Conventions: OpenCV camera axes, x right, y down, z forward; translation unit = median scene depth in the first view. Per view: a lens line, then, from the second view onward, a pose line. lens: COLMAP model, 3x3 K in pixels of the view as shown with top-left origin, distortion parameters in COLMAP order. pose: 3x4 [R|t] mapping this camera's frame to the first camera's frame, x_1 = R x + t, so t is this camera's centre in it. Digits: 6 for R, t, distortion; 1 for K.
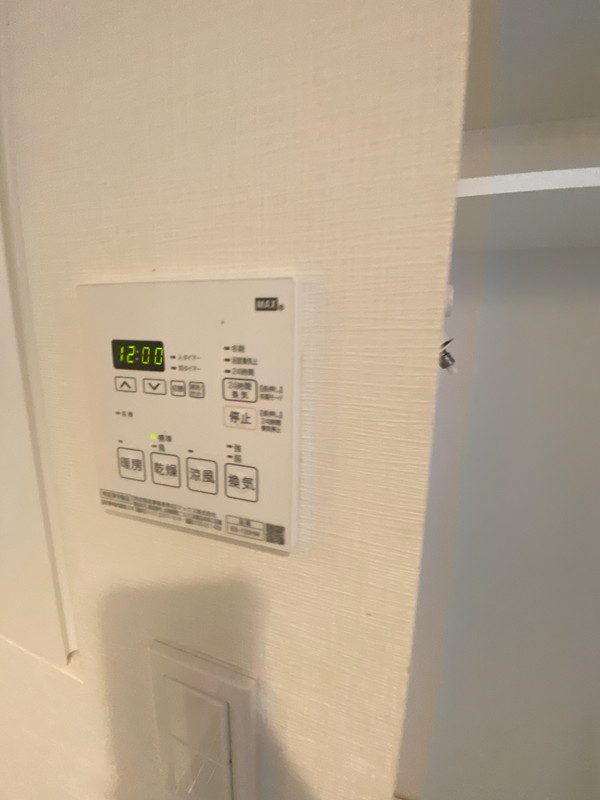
lens RADIAL K [[324.6, 0, 299.7], [0, 324.6, 399.6], [0, 0, 1]] dist [-0.013000, -0.007277]
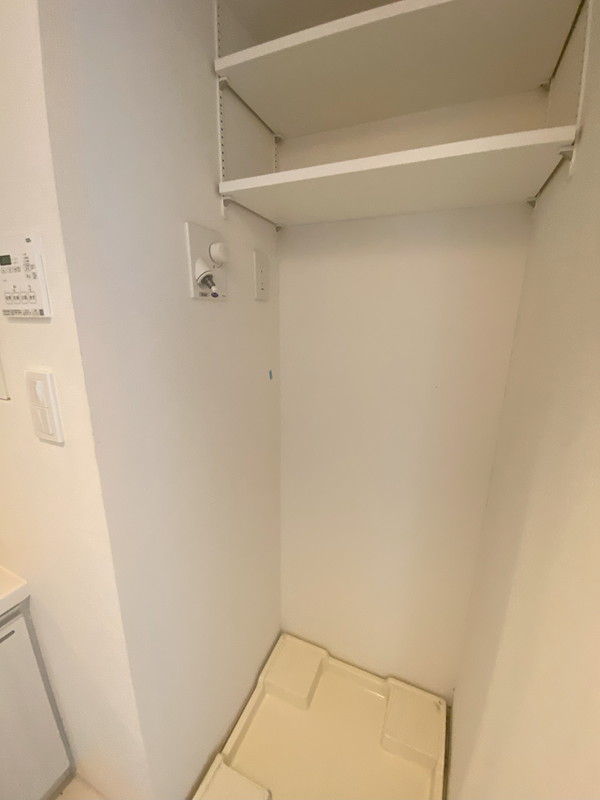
lens RADIAL K [[324.6, 0, 302.3], [0, 324.6, 402.6], [0, 0, 1]] dist [-0.013000, -0.007277]
pose [[0.996221, 0.011387, -0.086108, 2.836673], [-0.004736, 0.997016, 0.077049, 1.056127], [0.086728, -0.076350, 0.993302, -2.060577]]
